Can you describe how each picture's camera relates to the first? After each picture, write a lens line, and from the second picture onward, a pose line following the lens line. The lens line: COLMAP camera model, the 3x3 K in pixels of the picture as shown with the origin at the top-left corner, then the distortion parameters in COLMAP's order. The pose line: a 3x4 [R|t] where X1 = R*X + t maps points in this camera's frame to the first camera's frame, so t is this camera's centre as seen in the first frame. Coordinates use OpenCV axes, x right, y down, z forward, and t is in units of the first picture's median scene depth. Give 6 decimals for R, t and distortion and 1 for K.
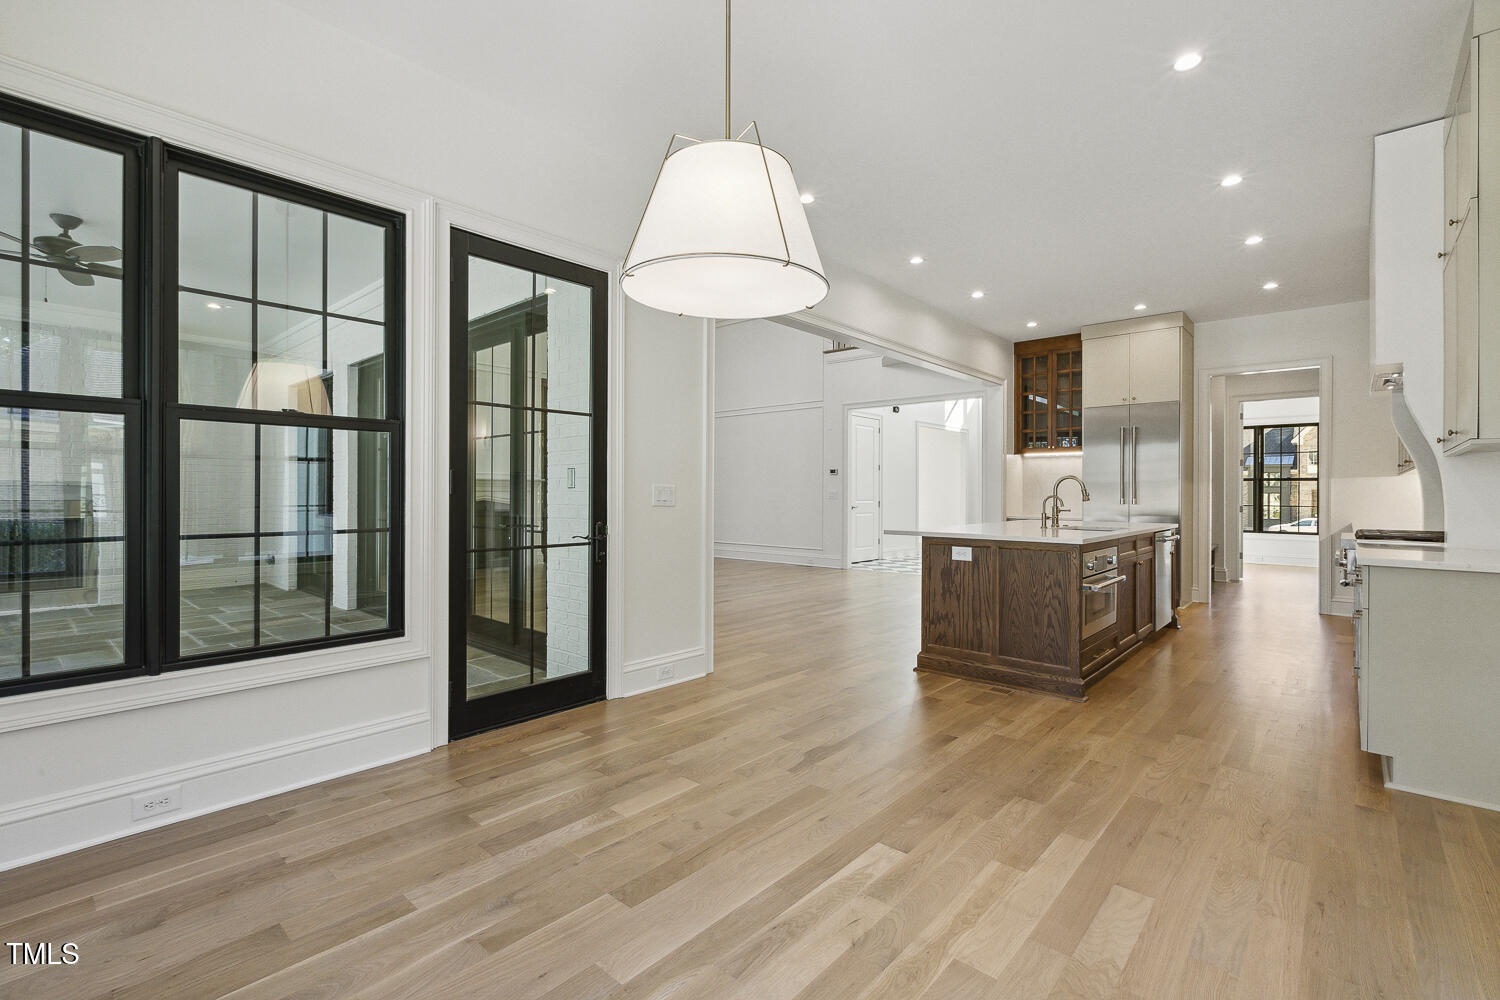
lens RADIAL K [[681.1, 0, 750.9], [0, 681.1, 492.5], [0, 0, 1]] dist [0.003471, -0.000049]
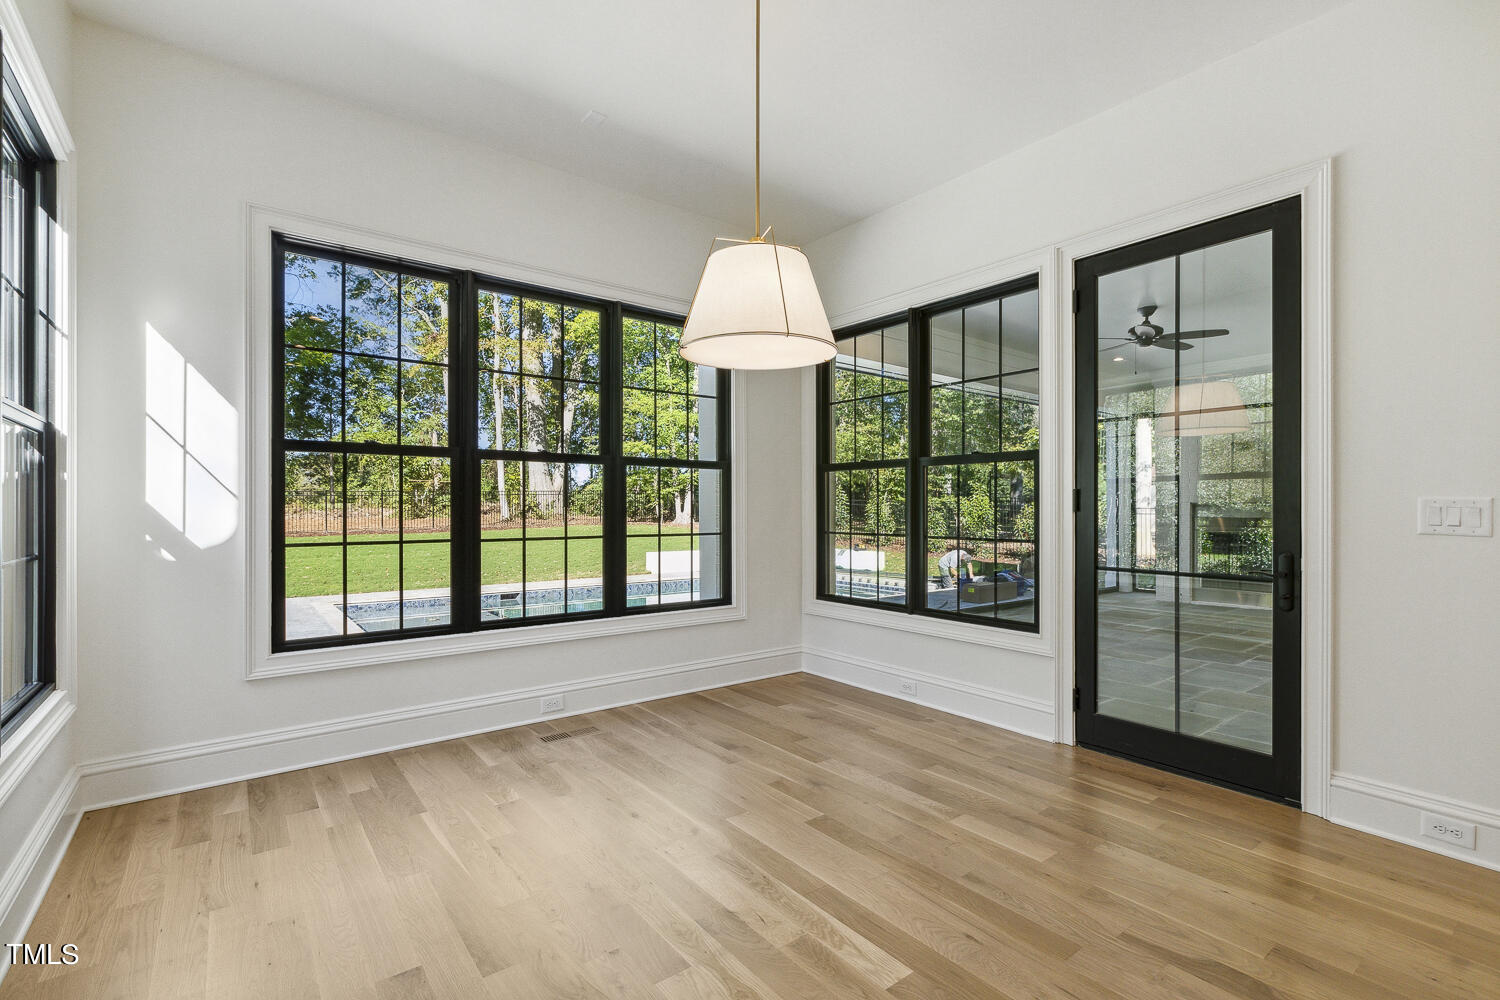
lens RADIAL K [[681.1, 0, 741.1], [0, 681.1, 505.6], [0, 0, 1]] dist [0.003471, -0.000049]
pose [[-0.194105, -0.006250, -0.980961, 0.598482], [-0.002638, 0.999979, -0.005850, 0.000368], [0.980977, 0.001452, -0.194118, 0.589954]]
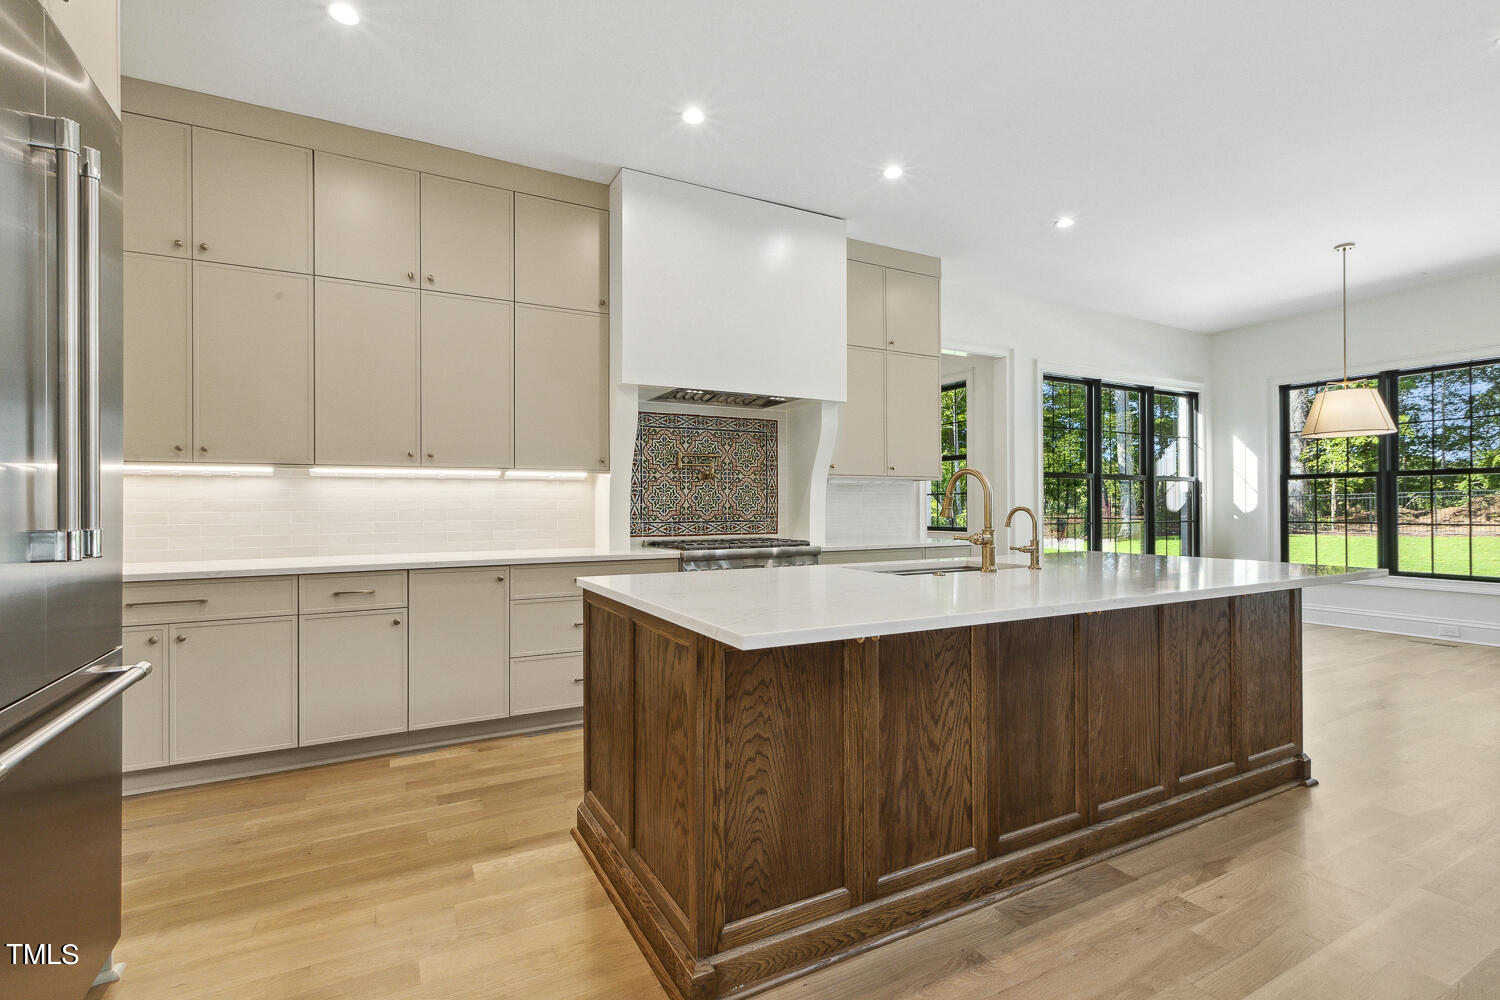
lens RADIAL K [[681.1, 0, 750.1], [0, 681.1, 508.4], [0, 0, 1]] dist [0.003471, -0.000049]
pose [[-0.936603, -0.003994, 0.350369, 0.619355], [-0.002314, 0.999984, 0.005214, 0.003234], [-0.350384, 0.004073, -0.936597, 2.156914]]
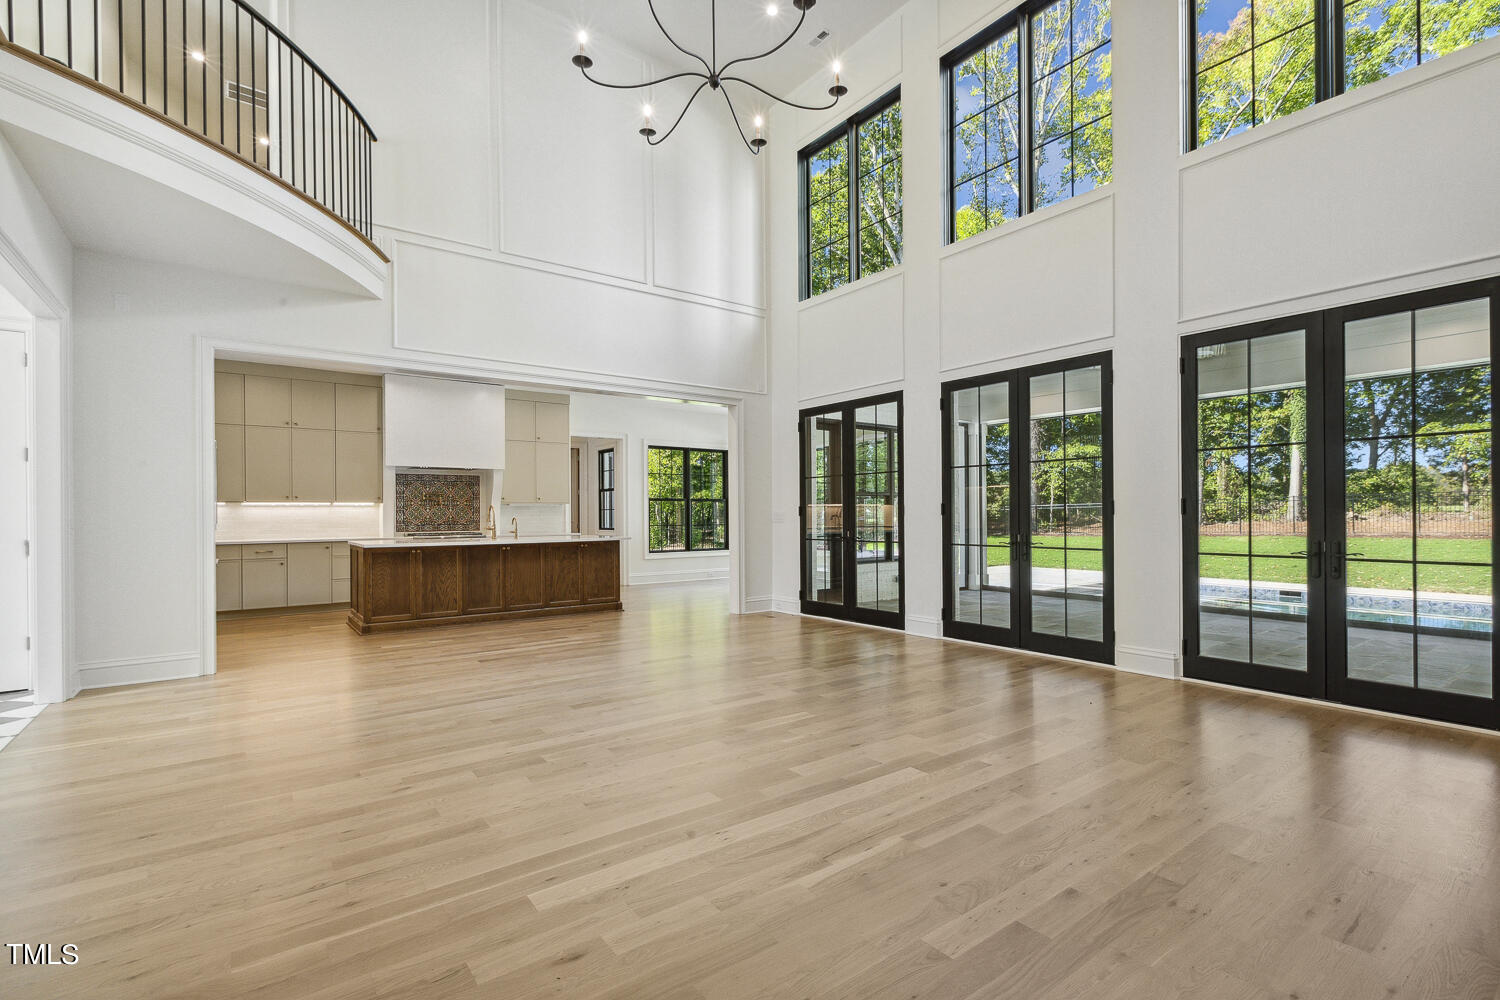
lens RADIAL K [[681.1, 0, 755.3], [0, 681.1, 515.1], [0, 0, 1]] dist [0.003471, -0.000049]
pose [[-0.979127, -0.000071, 0.203249, -0.603384], [0.000614, 0.999994, 0.003305, -0.011026], [-0.203248, 0.003360, -0.979122, 3.350567]]
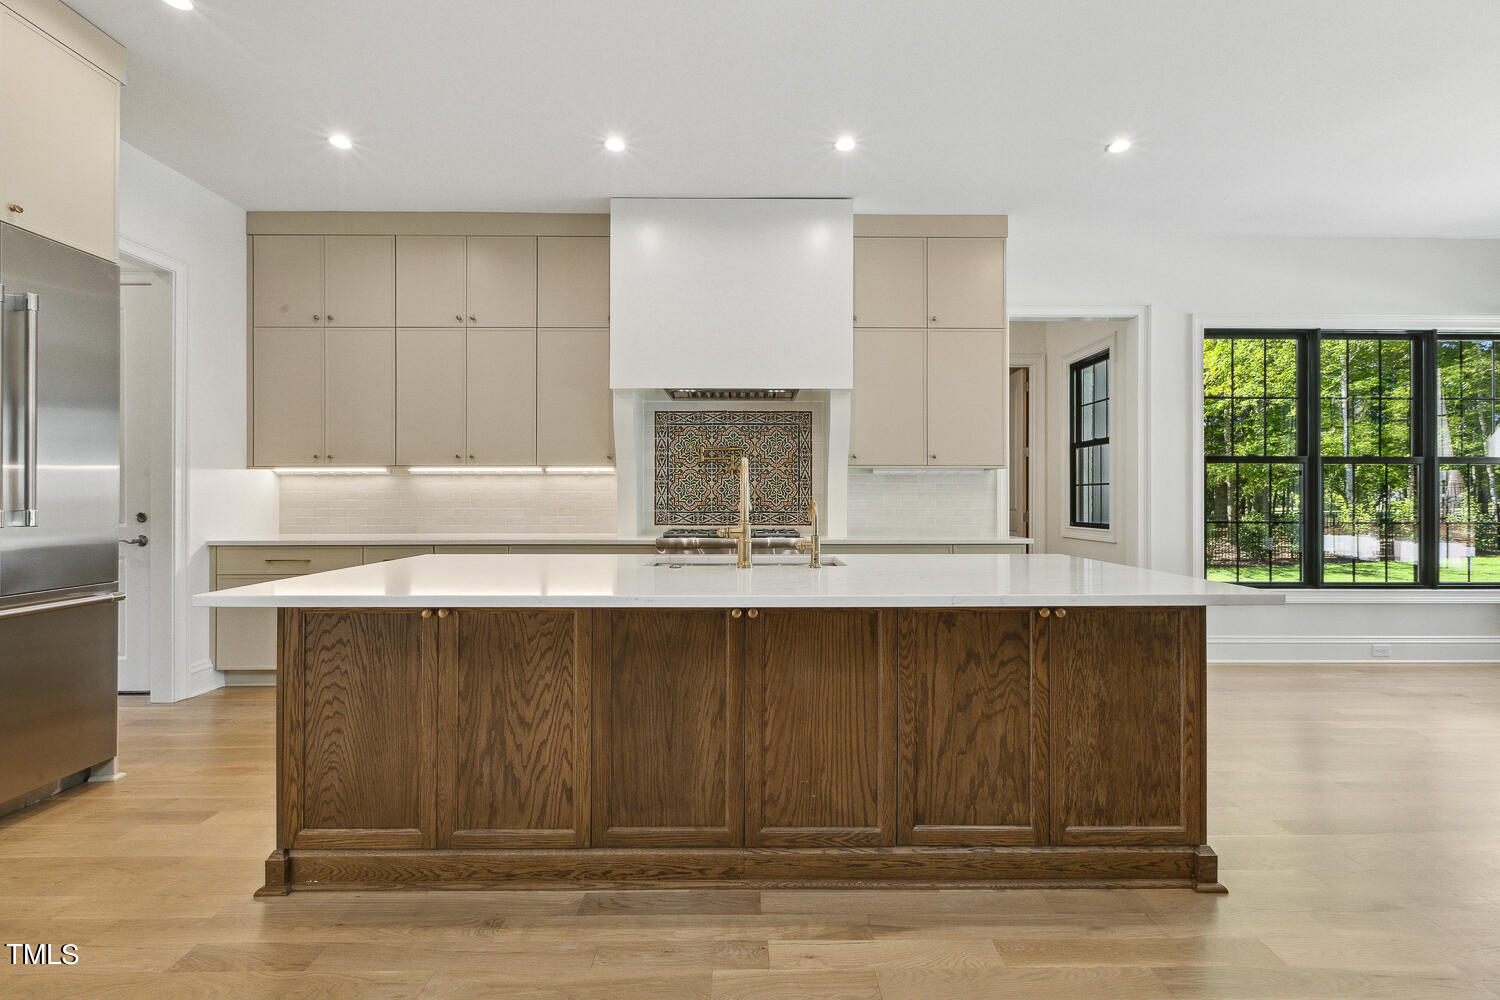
lens RADIAL K [[681.1, 0, 756.4], [0, 681.1, 493.2], [0, 0, 1]] dist [0.003471, -0.000049]
pose [[-0.671029, -0.001935, 0.741428, 0.136373], [-0.004696, 0.999988, -0.001640, -0.000430], [-0.741416, -0.004582, -0.671030, 1.857688]]
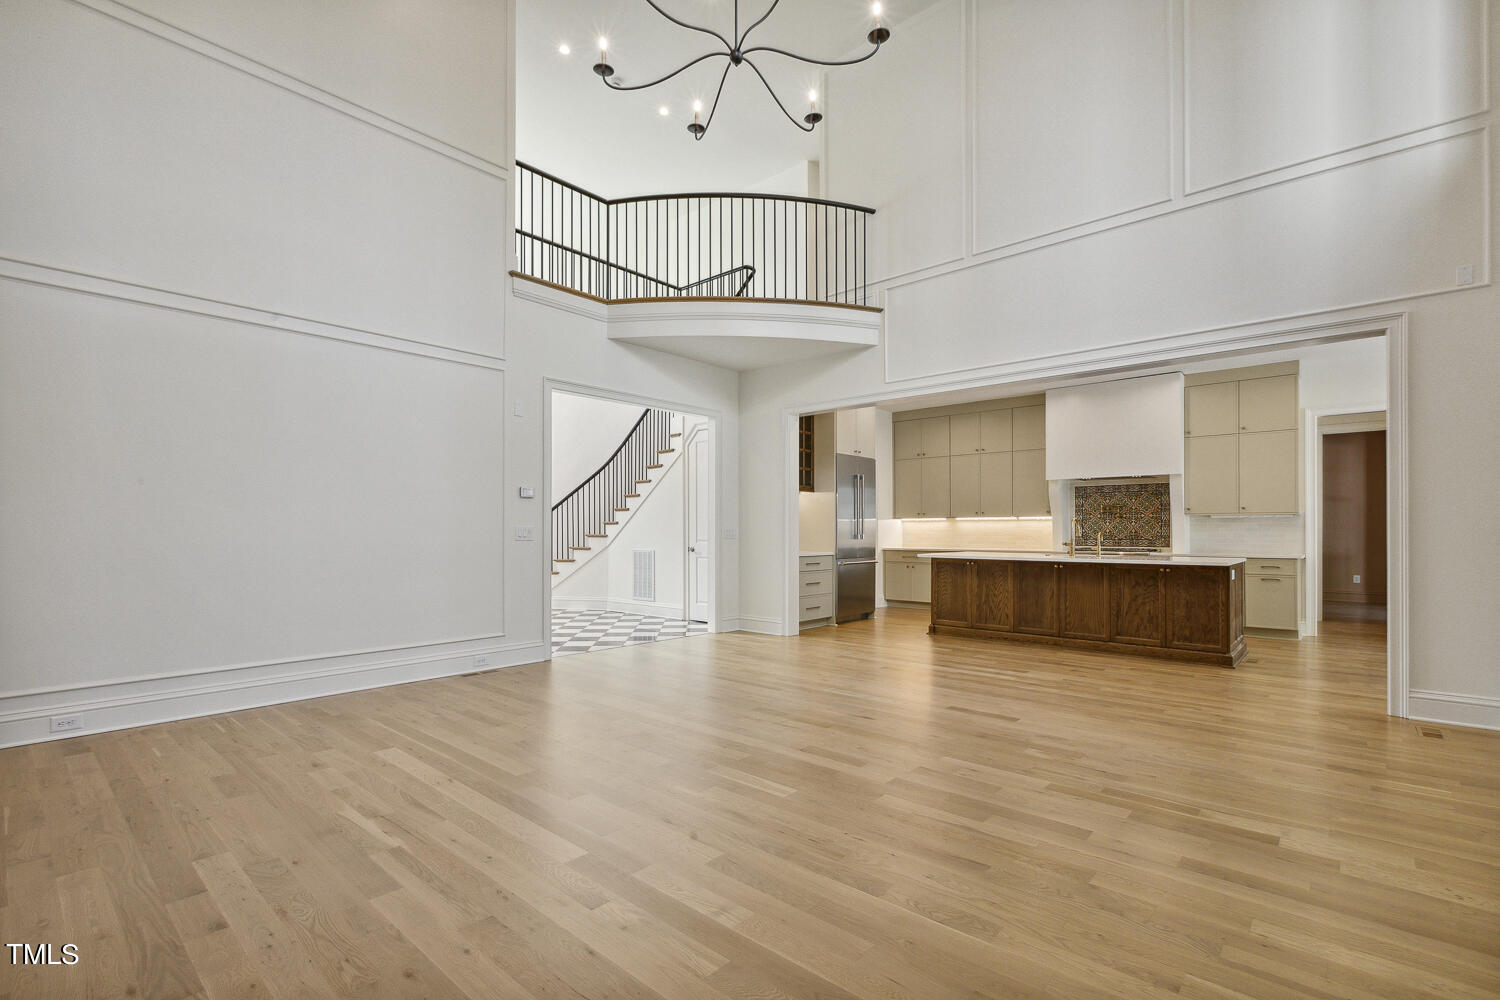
lens RADIAL K [[681.1, 0, 748.3], [0, 681.1, 524.9], [0, 0, 1]] dist [0.003471, -0.000049]
pose [[0.003095, 0.001070, 0.999995, -1.284126], [-0.000068, 0.999999, -0.001070, -0.014569], [-0.999995, -0.000065, 0.003095, 2.326602]]
